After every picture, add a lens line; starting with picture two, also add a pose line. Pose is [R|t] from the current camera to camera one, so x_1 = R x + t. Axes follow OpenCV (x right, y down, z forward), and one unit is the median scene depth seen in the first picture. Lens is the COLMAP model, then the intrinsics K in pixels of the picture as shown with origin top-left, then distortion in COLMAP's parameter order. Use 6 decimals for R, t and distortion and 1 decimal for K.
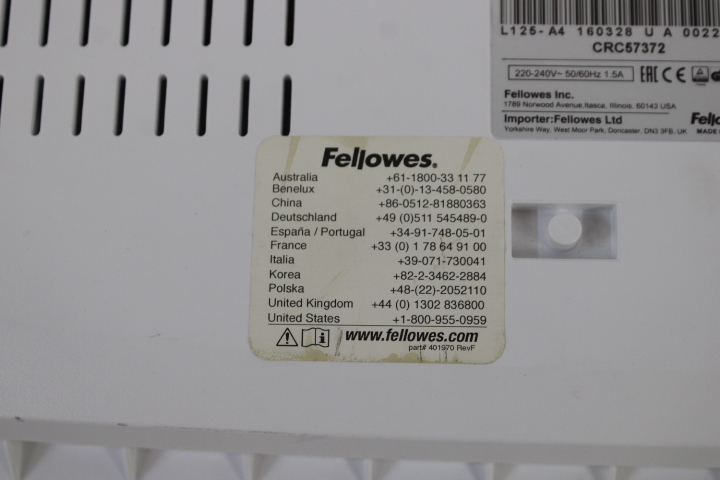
lens RADIAL K [[1172.5, 0, 360.0], [0, 1172.5, 240.0], [0, 0, 1]] dist [-0.046420, 0.020202]
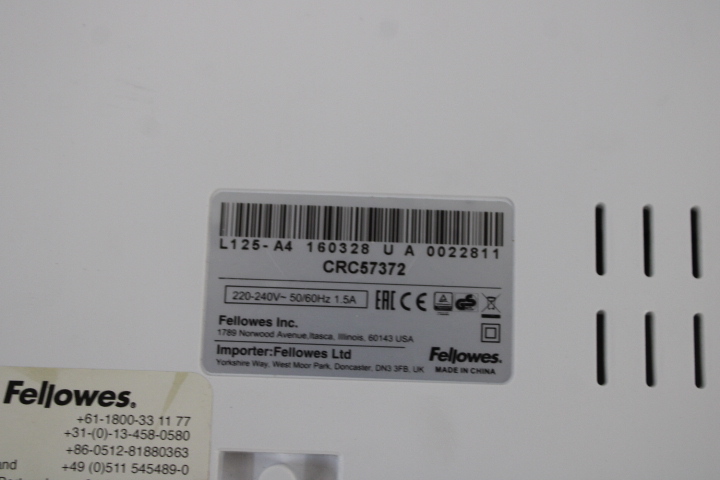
lens RADIAL K [[1172.5, 0, 360.0], [0, 1172.5, 240.0], [0, 0, 1]] dist [-0.046420, 0.020202]
pose [[0.998641, 0.019154, 0.048460, 0.186312], [-0.019762, 0.999732, 0.012087, -0.198555], [-0.048215, -0.013028, 0.998752, 0.124530]]
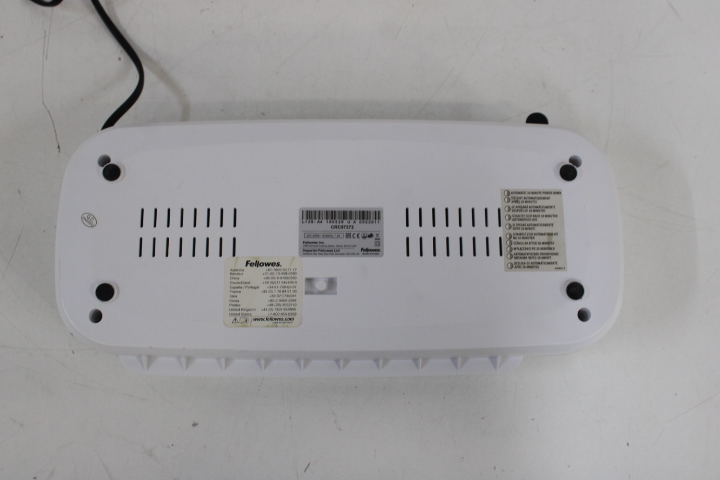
lens RADIAL K [[905.9, 0, 360.0], [0, 905.9, 240.0], [0, 0, 1]] dist [-0.020934, -0.007893]
pose [[0.997343, -0.012719, 0.071733, 0.102226], [0.012056, 0.999881, 0.009673, -0.154682], [-0.071848, -0.008783, 0.997377, -1.479996]]
